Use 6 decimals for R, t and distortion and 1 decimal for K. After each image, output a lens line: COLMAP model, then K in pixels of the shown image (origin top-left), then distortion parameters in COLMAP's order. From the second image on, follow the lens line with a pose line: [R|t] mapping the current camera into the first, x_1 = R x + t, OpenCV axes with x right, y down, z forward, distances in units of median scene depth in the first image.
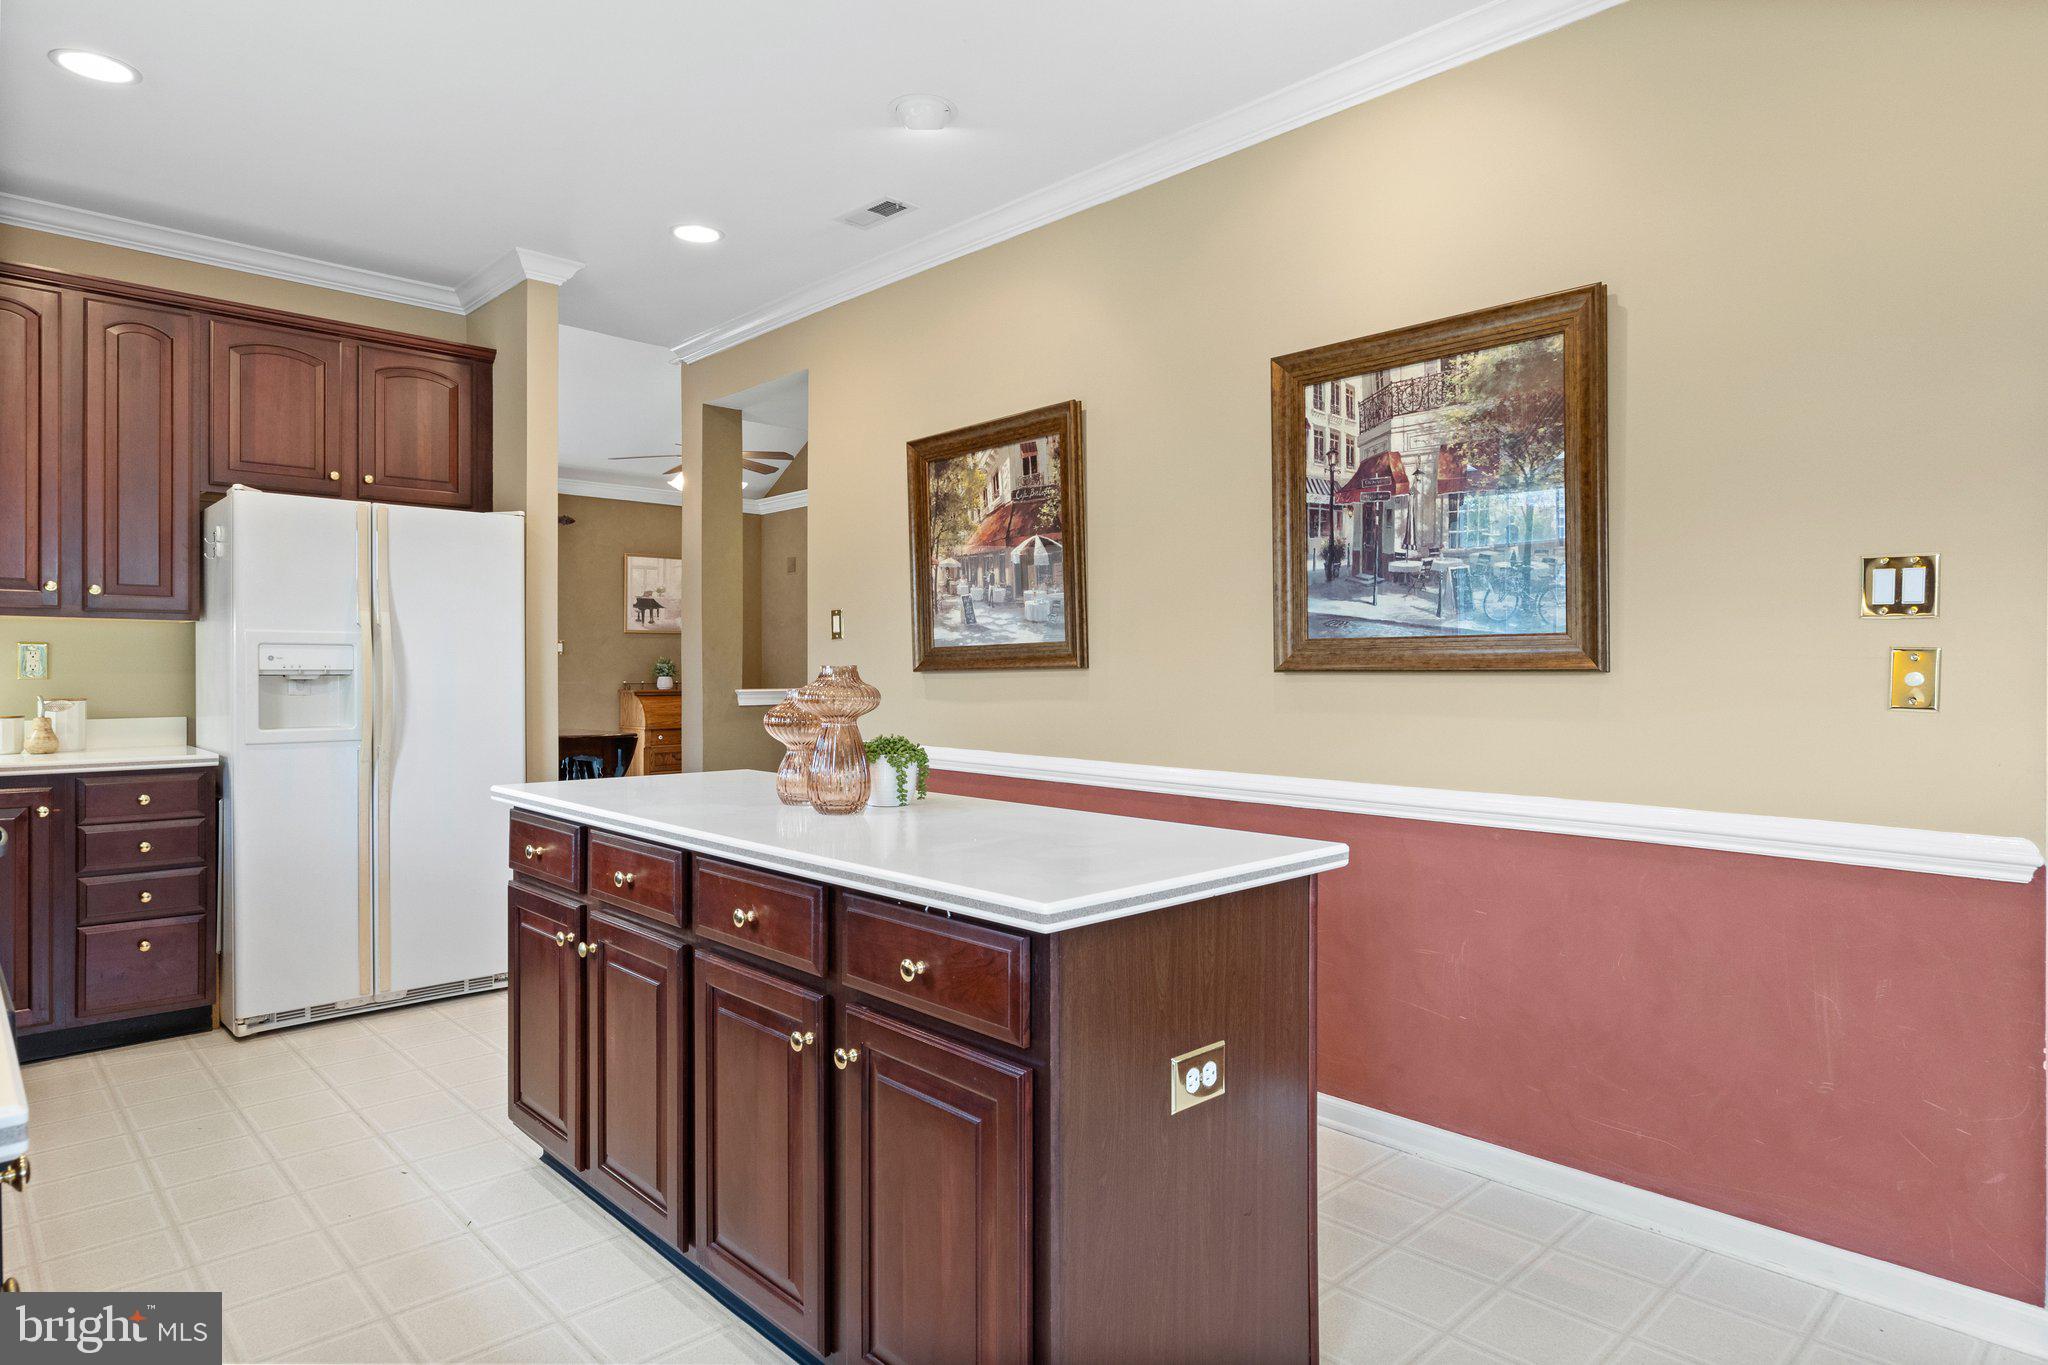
lens RADIAL K [[1171.6, 0, 1026.0], [0, 1171.6, 674.1], [0, 0, 1]] dist [-0.001062, -0.000924]
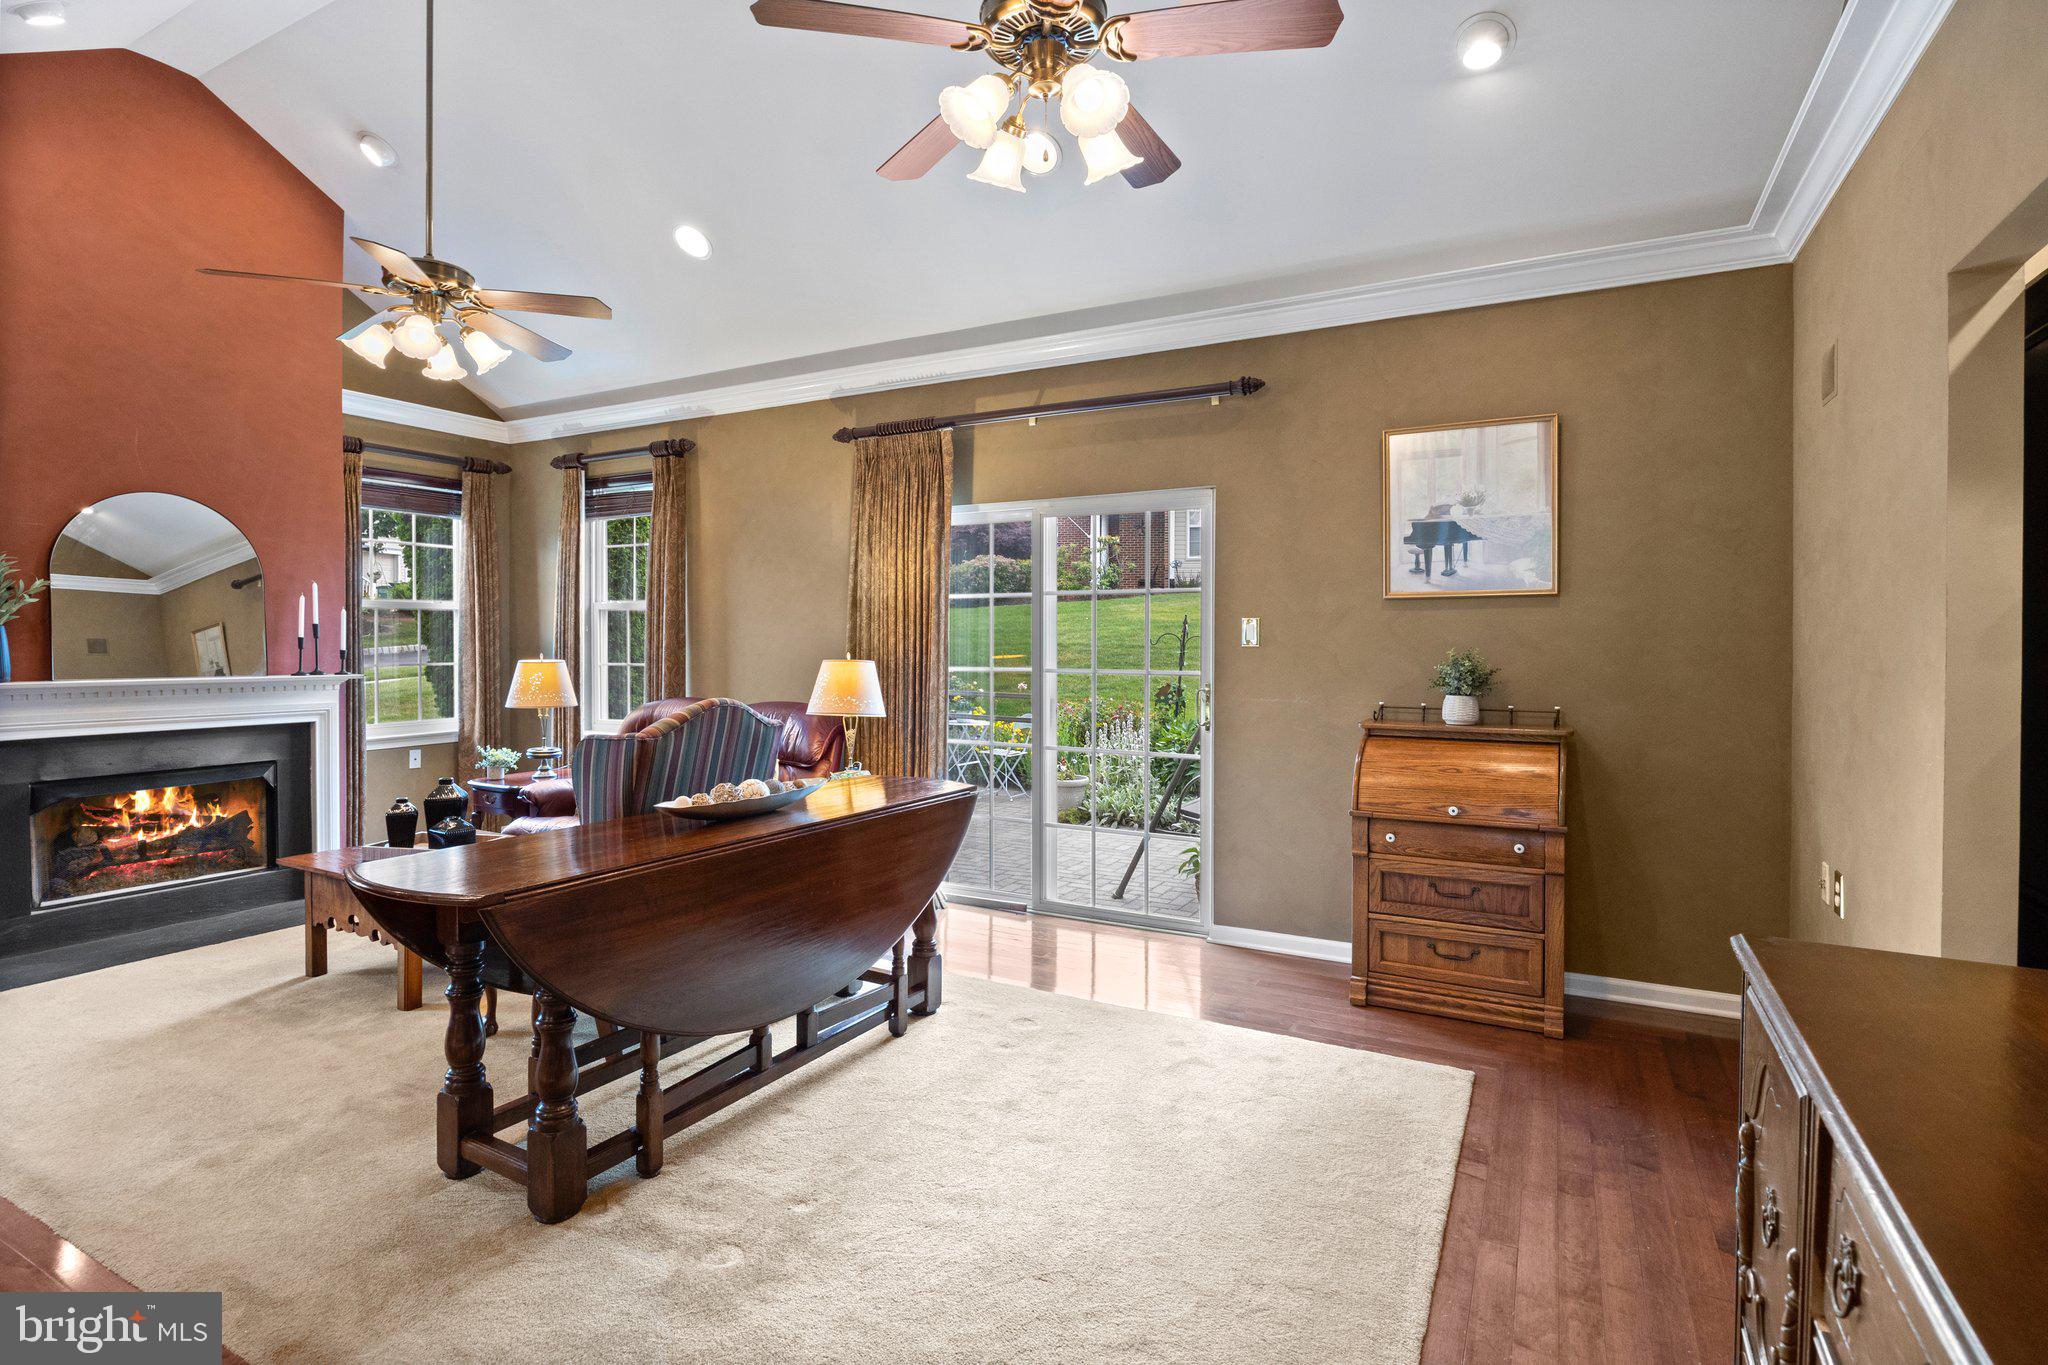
lens RADIAL K [[1008.6, 0, 1016.5], [0, 1008.6, 653.5], [0, 0, 1]] dist [-0.000685, -0.000369]
pose [[0.306361, 0.010084, -0.951862, -0.002027], [-0.006632, 0.999942, 0.008459, -0.039280], [0.951892, 0.003722, 0.306410, 1.812584]]
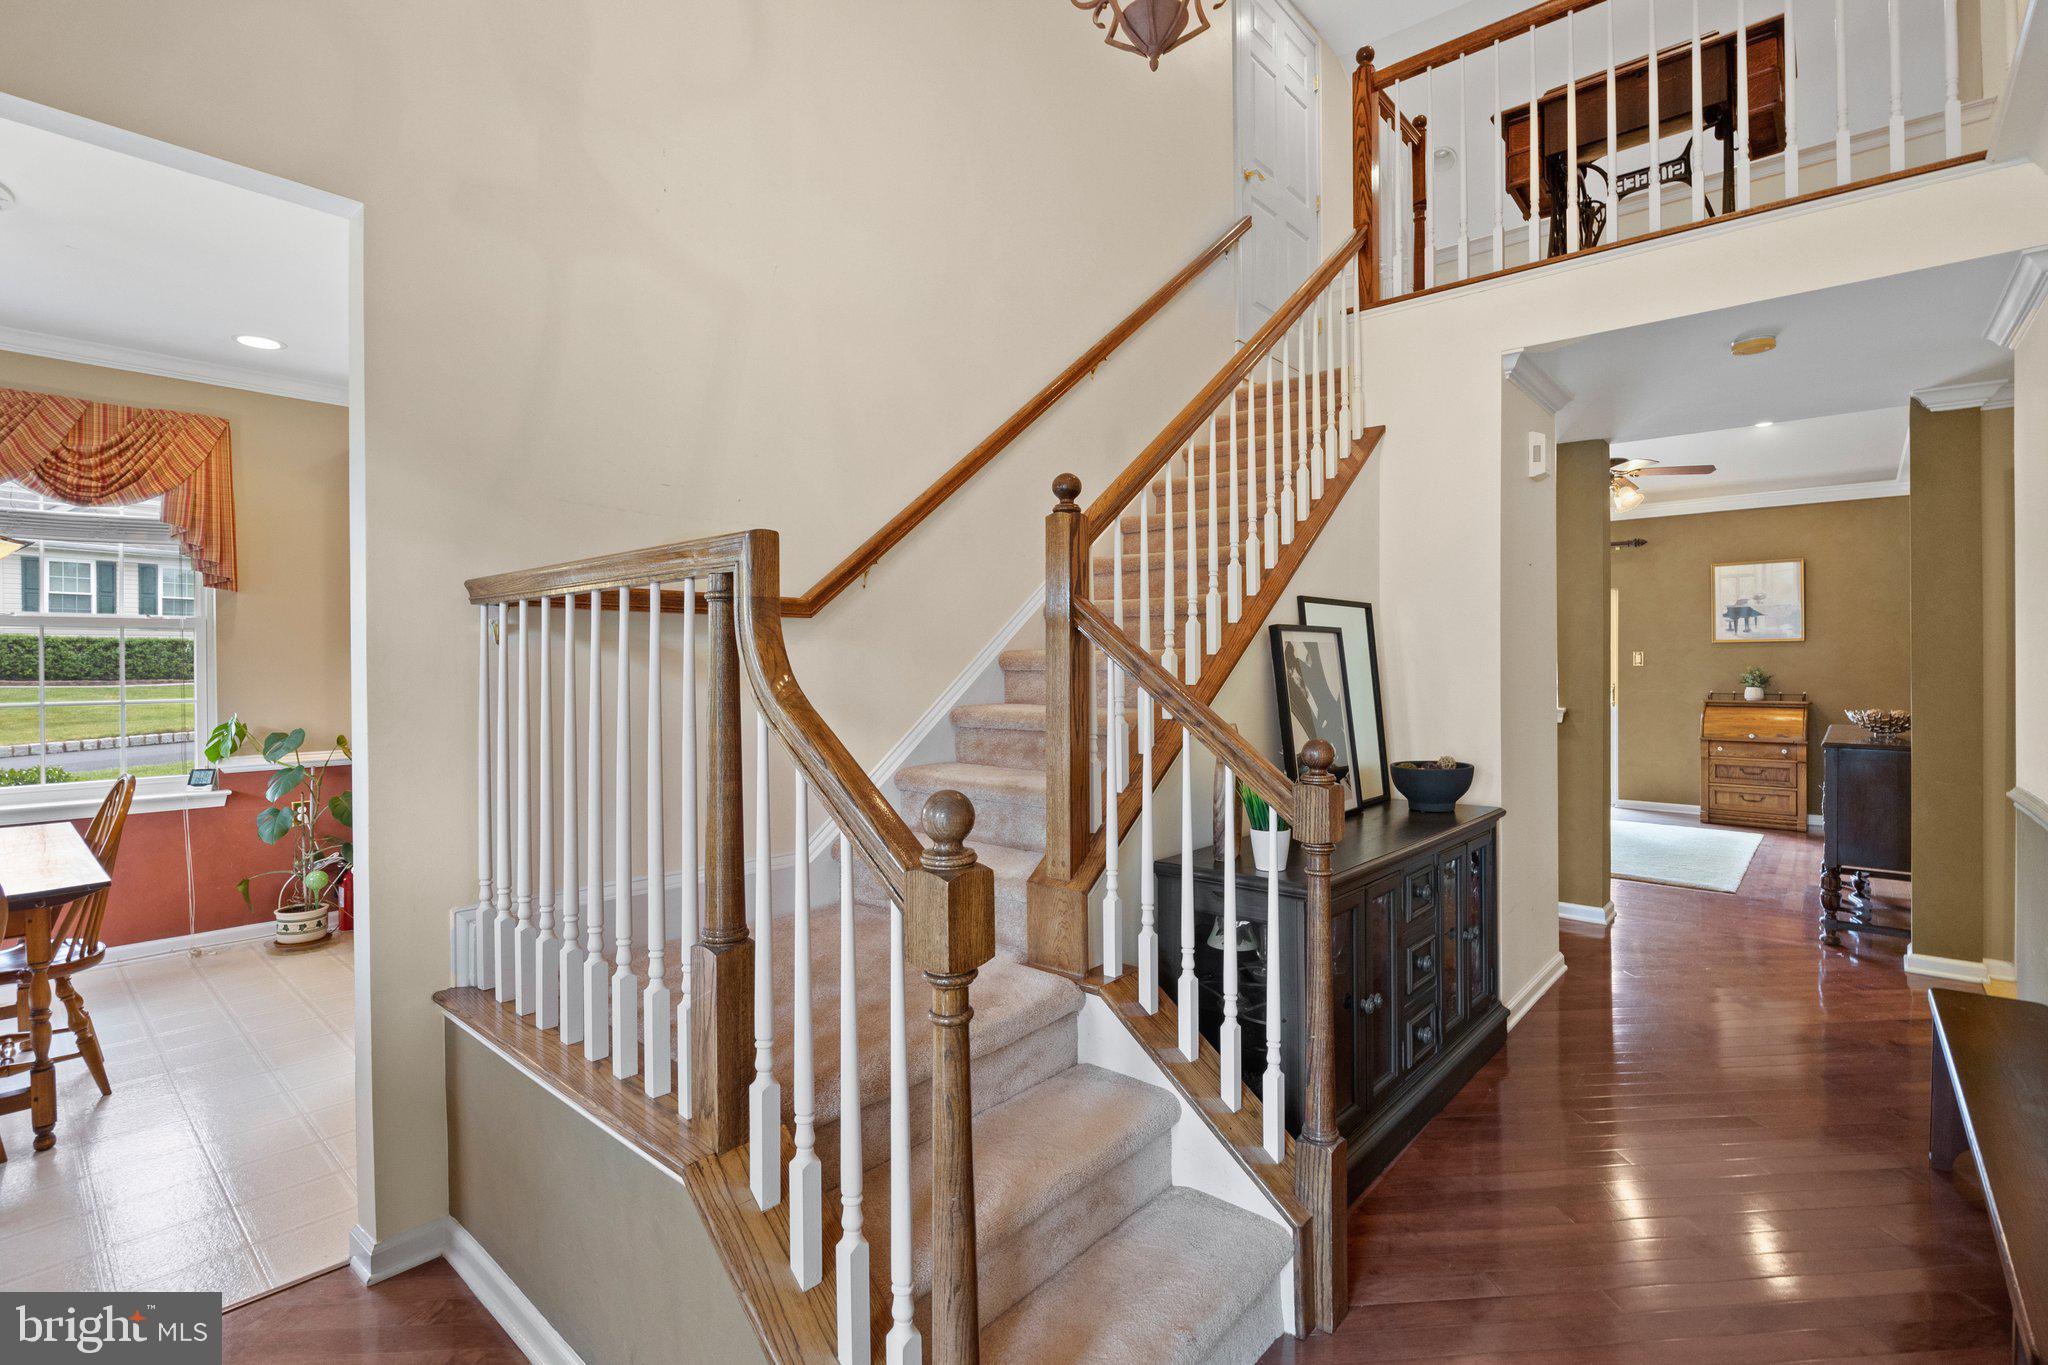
lens RADIAL K [[944.0, 0, 1034.4], [0, 944.0, 666.4], [0, 0, 1]] dist [-0.001908, -0.000065]
pose [[0.087324, 0.000777, -0.996180, 1.026642], [-0.000890, 0.999999, 0.000702, -0.037220], [0.996180, 0.000825, 0.087324, 0.856421]]
